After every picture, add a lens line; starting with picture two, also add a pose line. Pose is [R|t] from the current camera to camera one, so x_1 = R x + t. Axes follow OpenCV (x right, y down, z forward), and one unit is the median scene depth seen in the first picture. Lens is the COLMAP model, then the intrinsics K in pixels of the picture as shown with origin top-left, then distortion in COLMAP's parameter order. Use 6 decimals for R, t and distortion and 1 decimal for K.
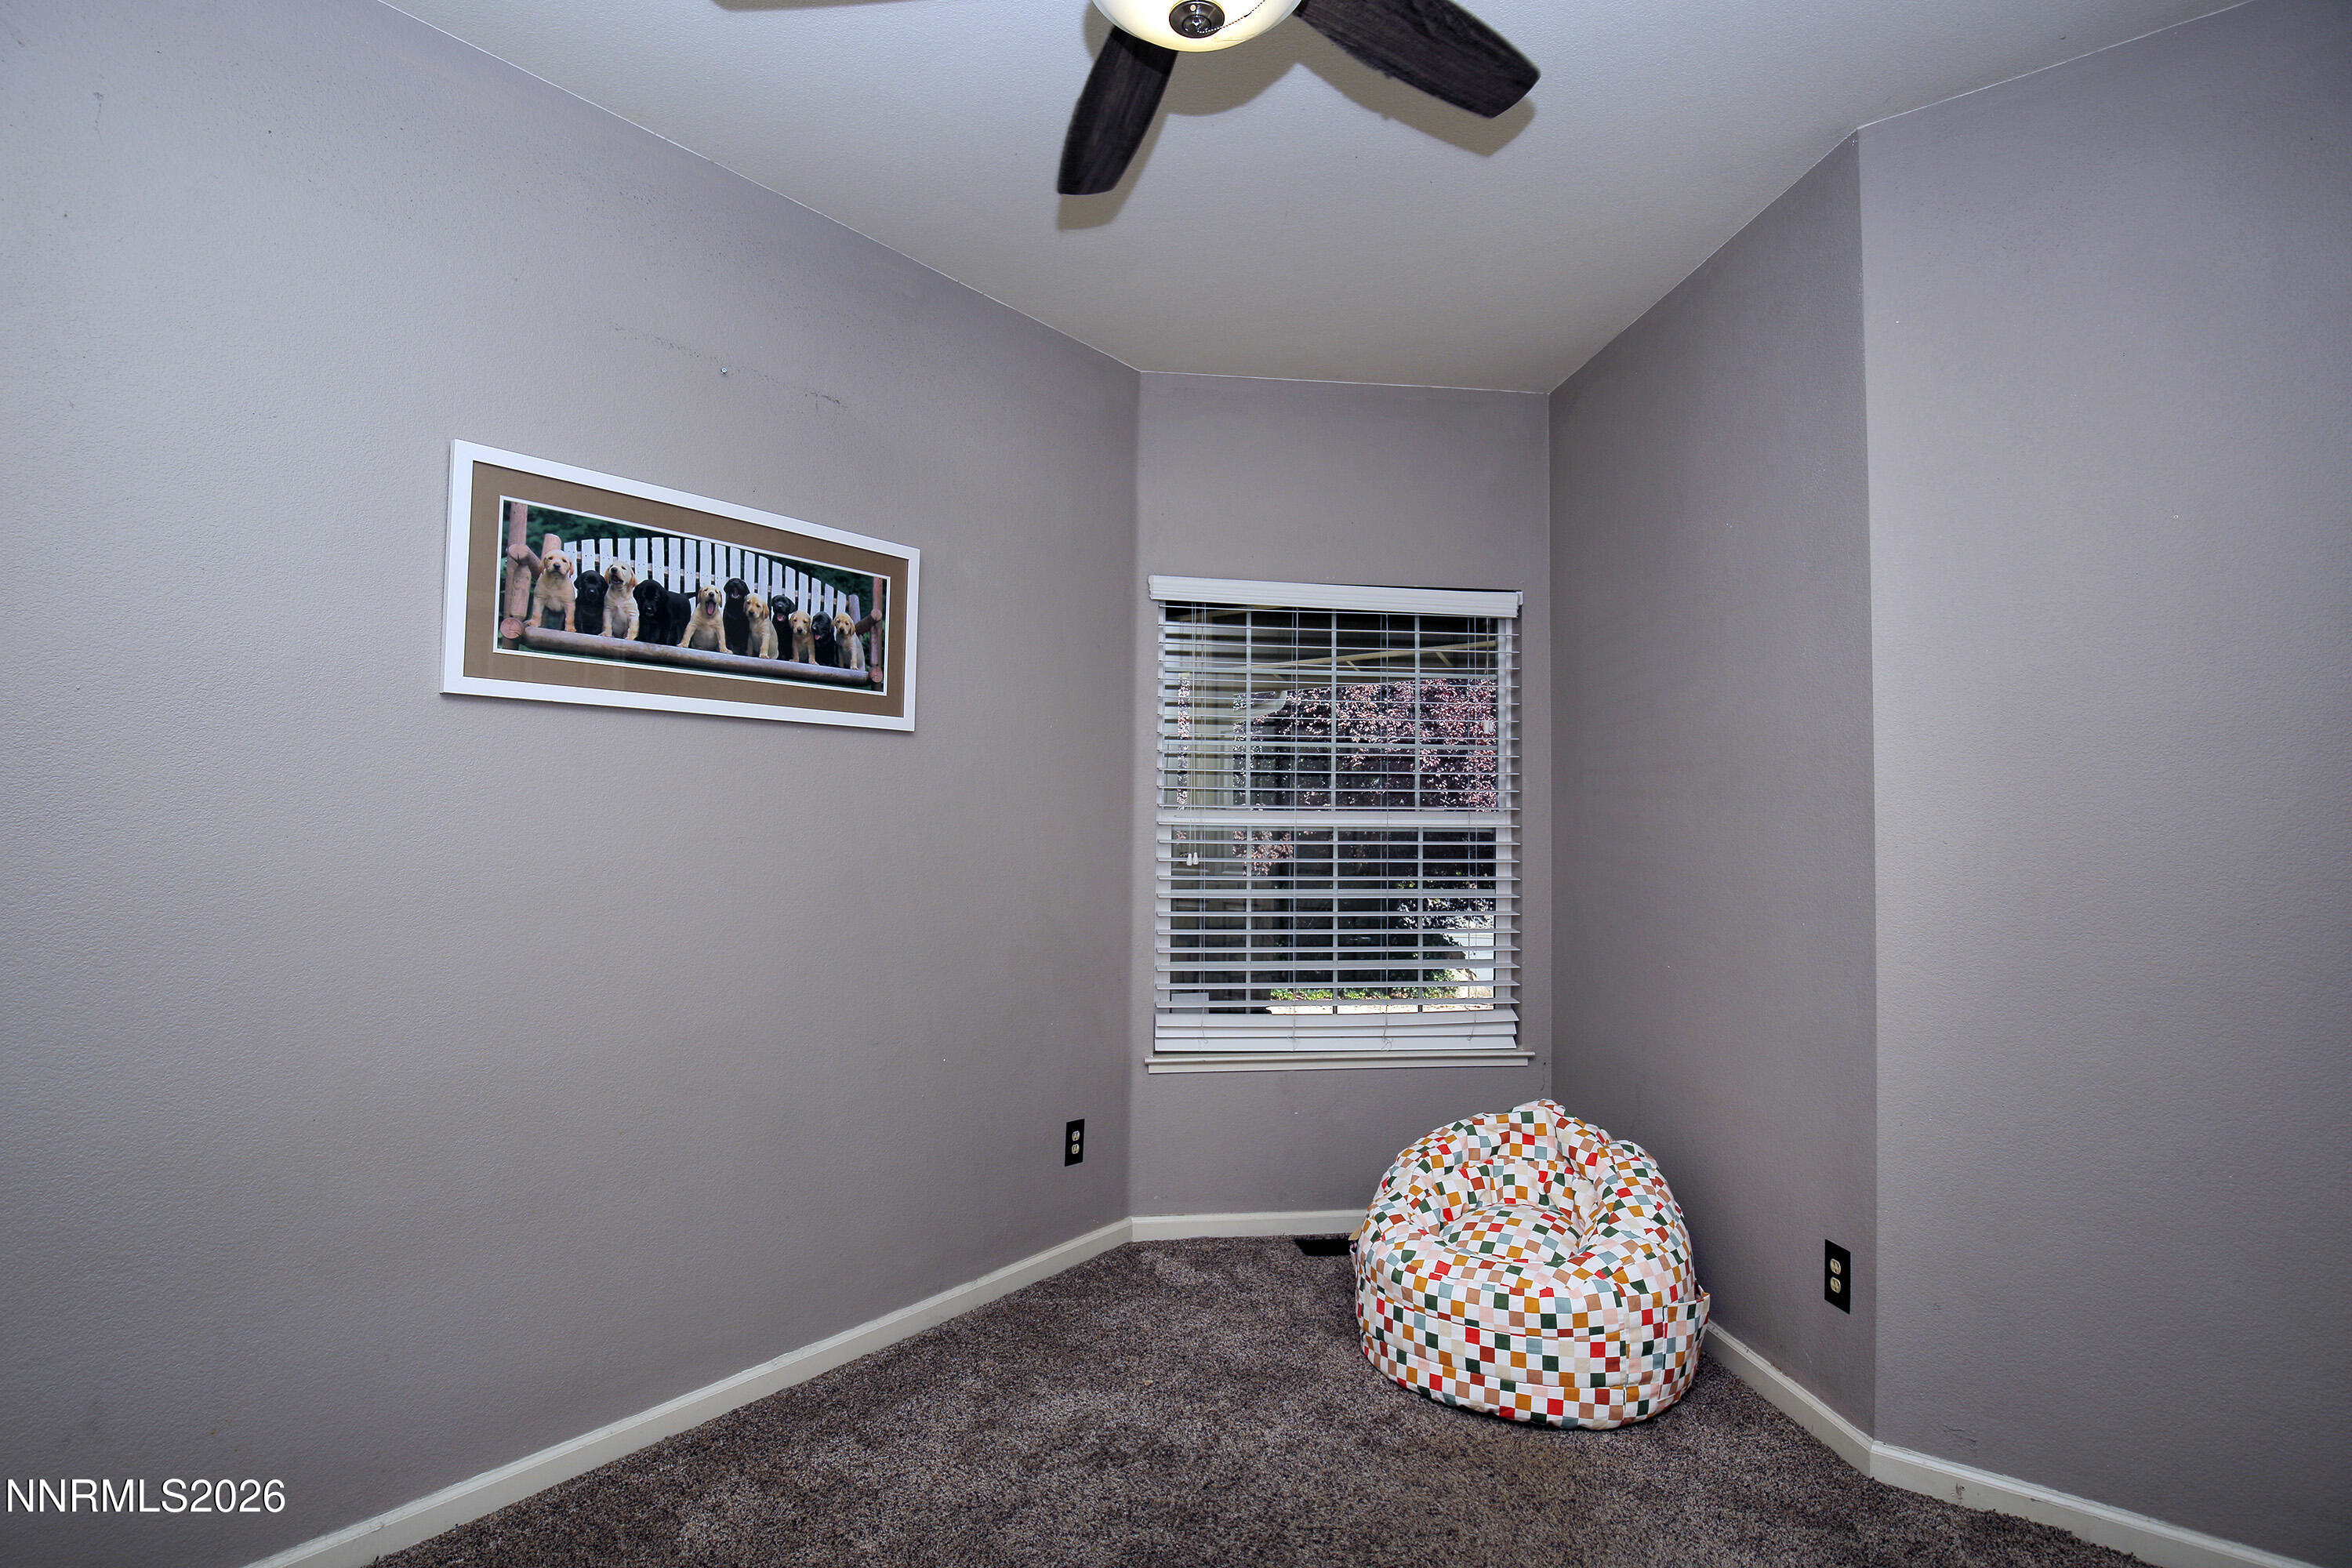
lens RADIAL K [[1086.6, 0, 1123.5], [0, 1086.6, 810.5], [0, 0, 1]] dist [-0.027231, 0.001276]
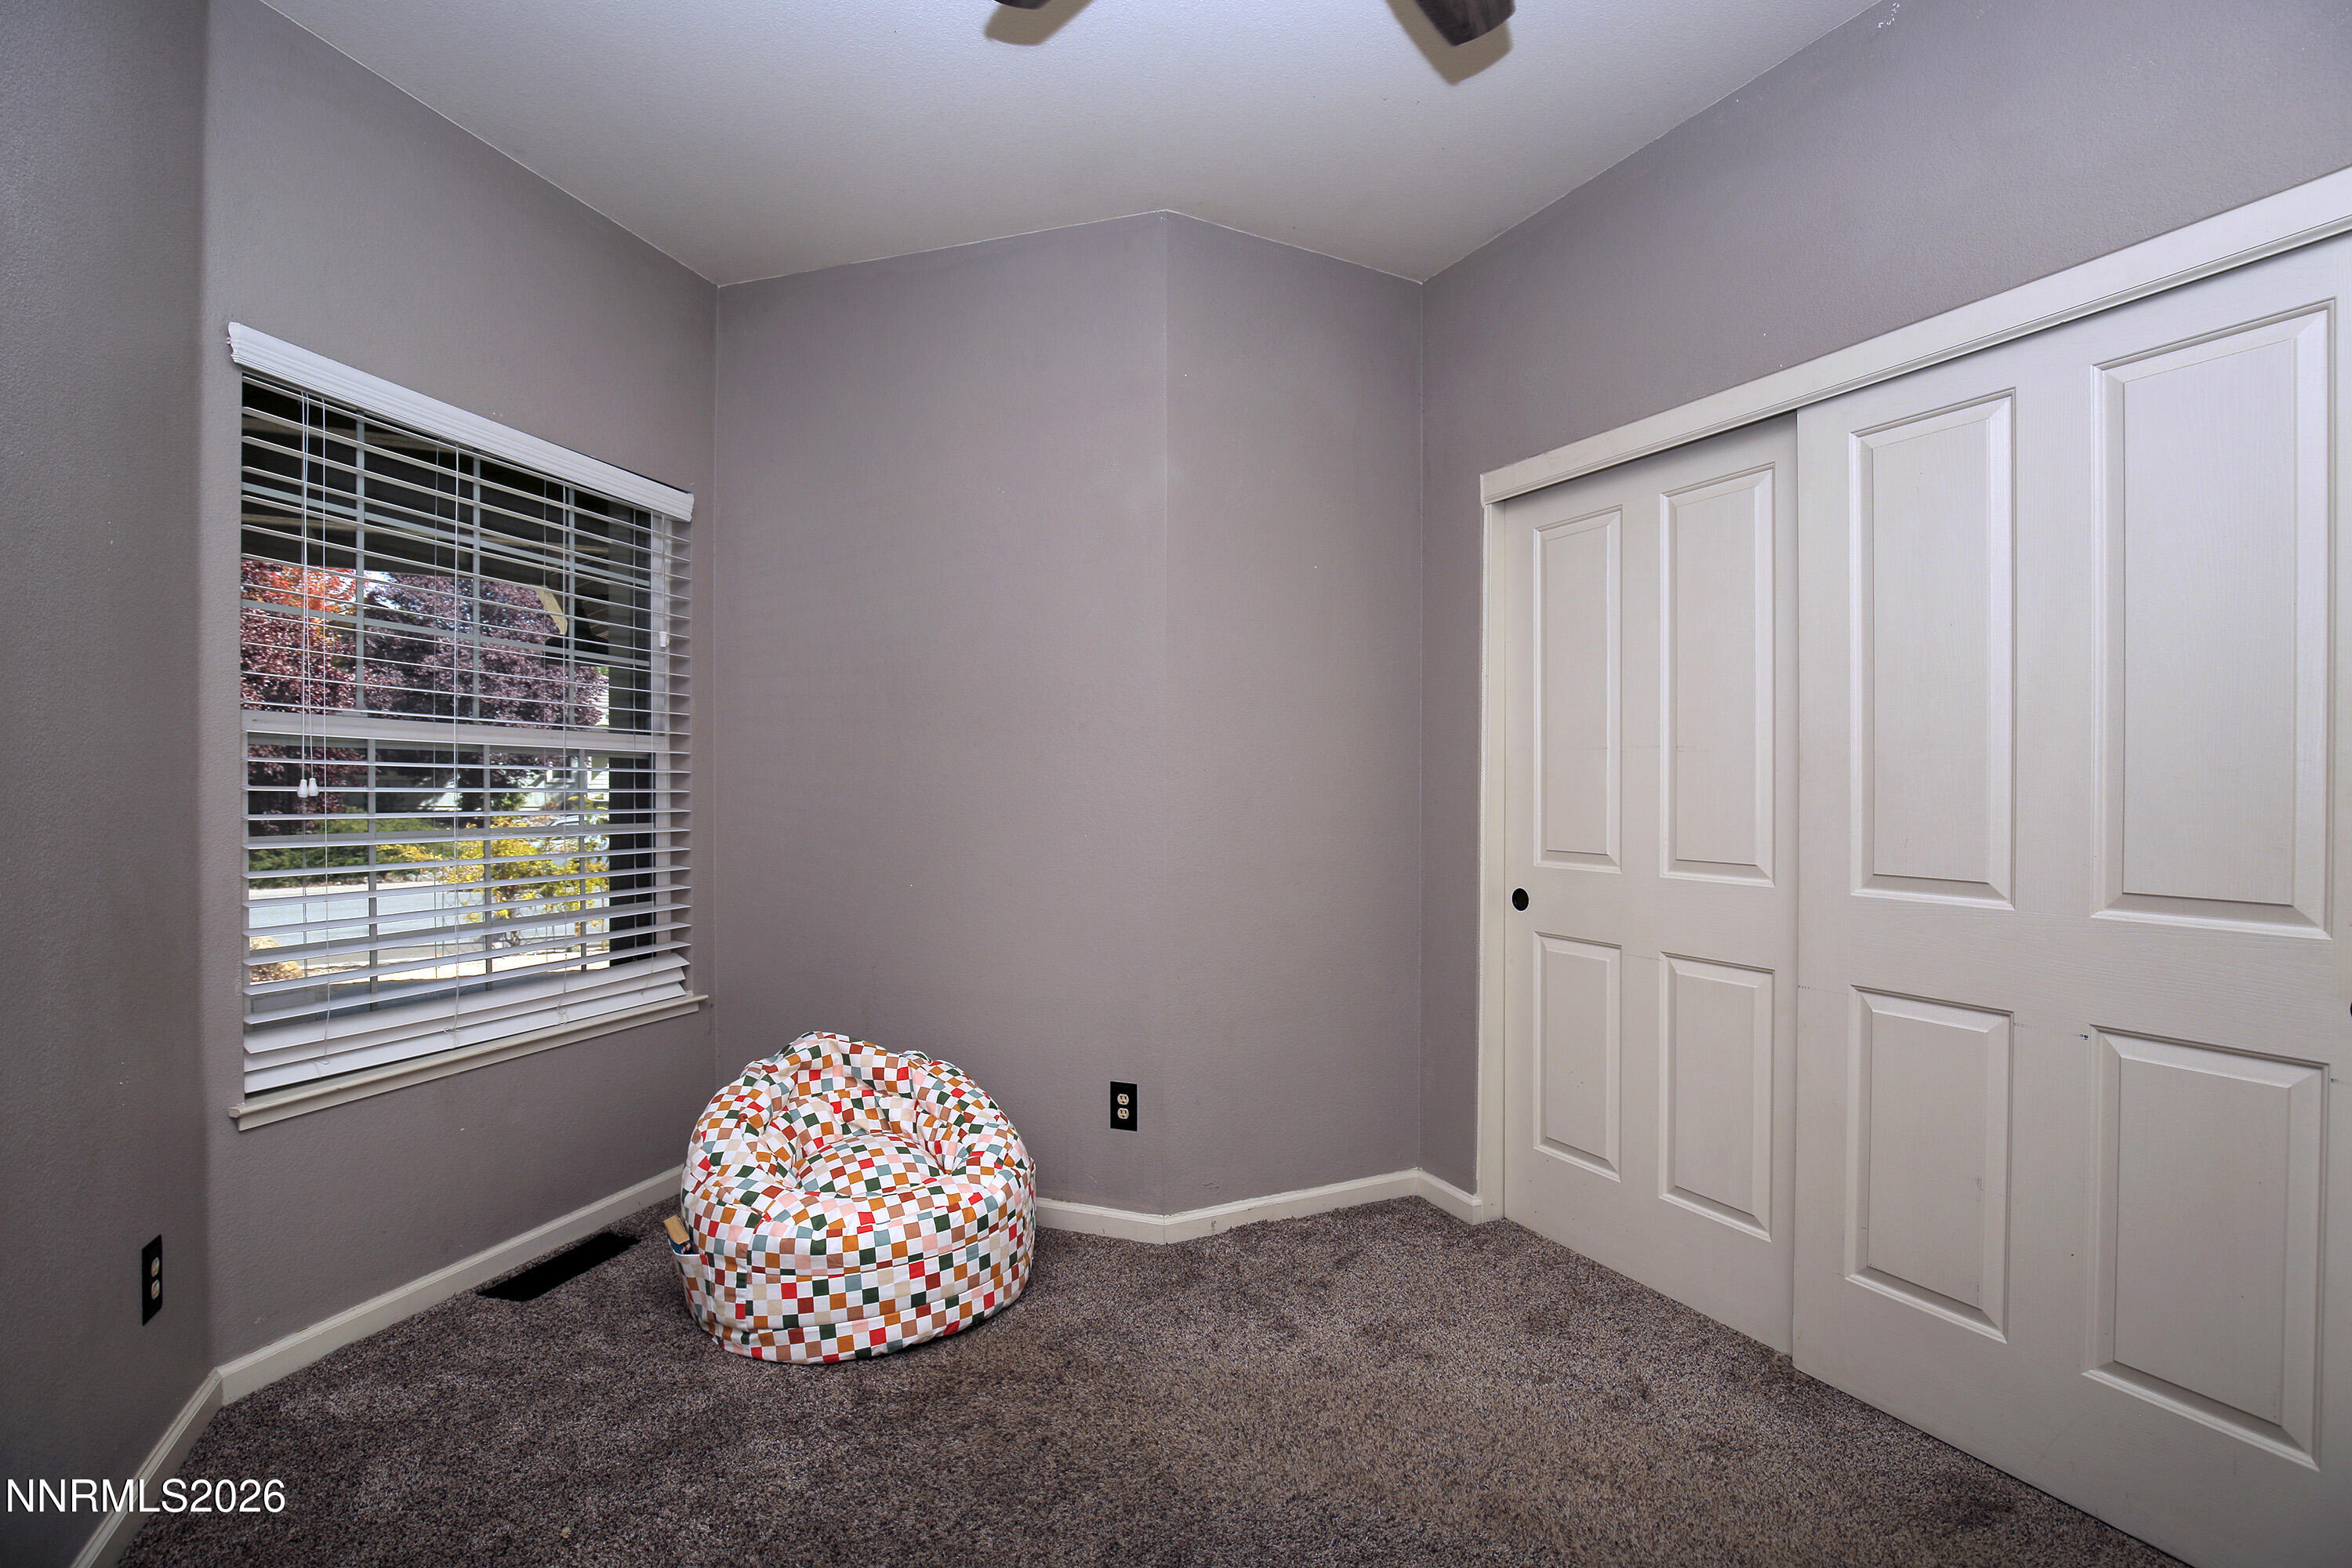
lens RADIAL K [[1086.6, 0, 1123.5], [0, 1086.6, 810.5], [0, 0, 1]] dist [-0.027231, 0.001276]
pose [[0.417078, -0.018370, 0.908685, -0.453290], [-0.029986, 0.998973, 0.033958, 0.030865], [-0.908376, -0.041411, 0.416099, 0.414576]]
